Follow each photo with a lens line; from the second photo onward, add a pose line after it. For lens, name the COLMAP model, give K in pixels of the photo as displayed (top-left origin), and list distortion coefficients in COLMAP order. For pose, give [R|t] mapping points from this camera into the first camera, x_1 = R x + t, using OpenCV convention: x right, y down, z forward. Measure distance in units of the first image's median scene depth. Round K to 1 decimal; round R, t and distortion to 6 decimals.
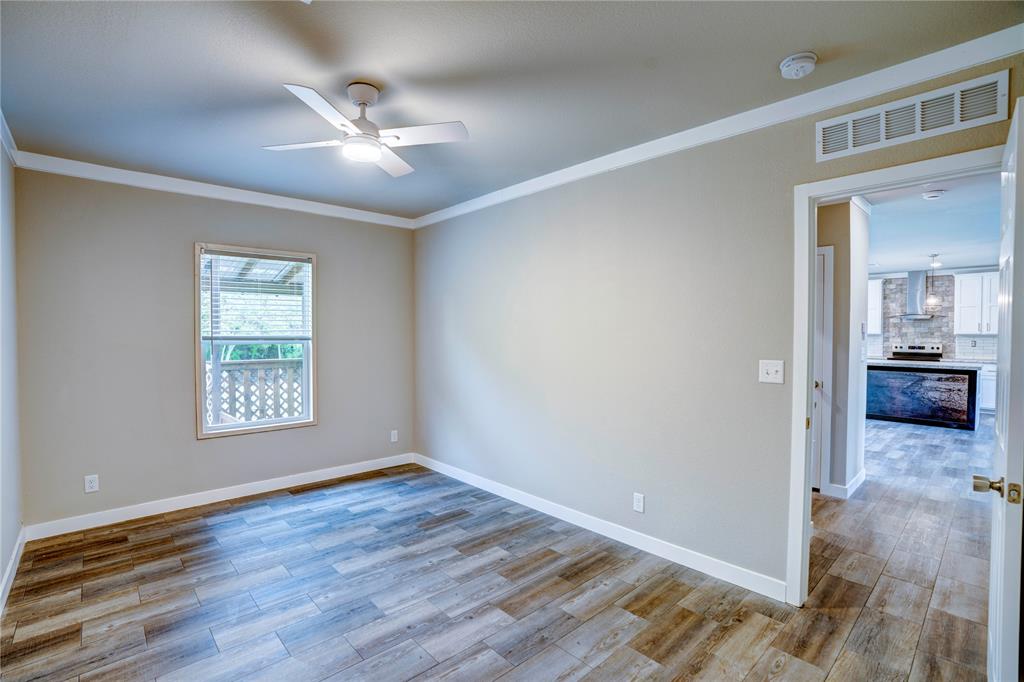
lens RADIAL K [[473.2, 0, 509.3], [0, 473.2, 342.6], [0, 0, 1]] dist [-0.077192, 0.030011]
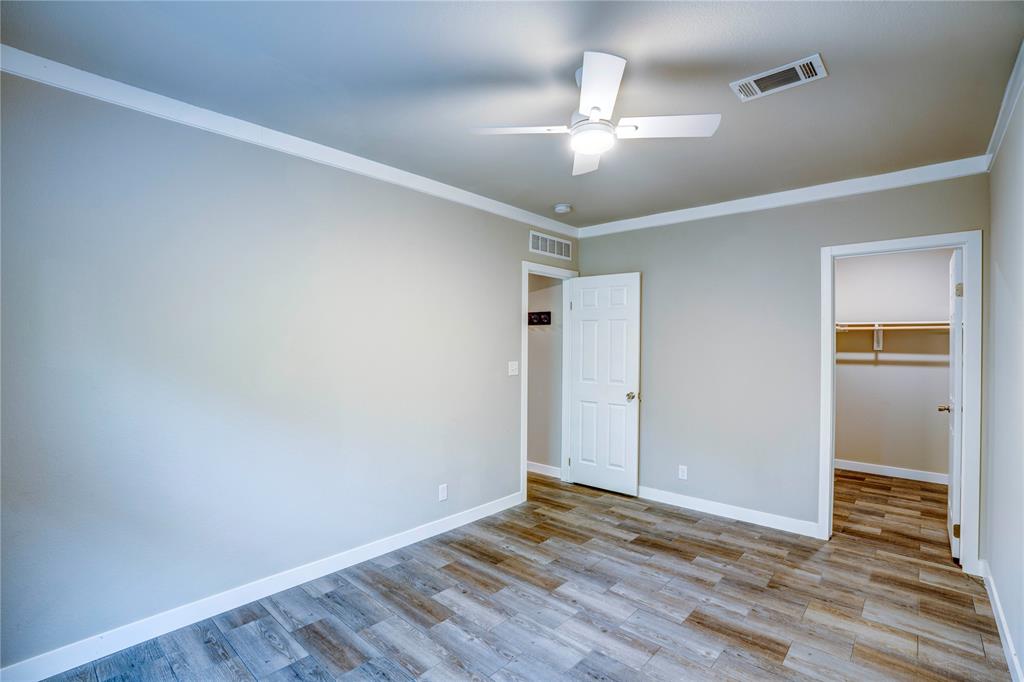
lens RADIAL K [[473.2, 0, 509.3], [0, 473.2, 342.6], [0, 0, 1]] dist [-0.077192, 0.030011]
pose [[-0.097629, -0.001497, 0.995222, -1.021931], [0.013274, 0.999908, 0.002806, -0.032502], [-0.995134, 0.013484, -0.097600, 1.084184]]
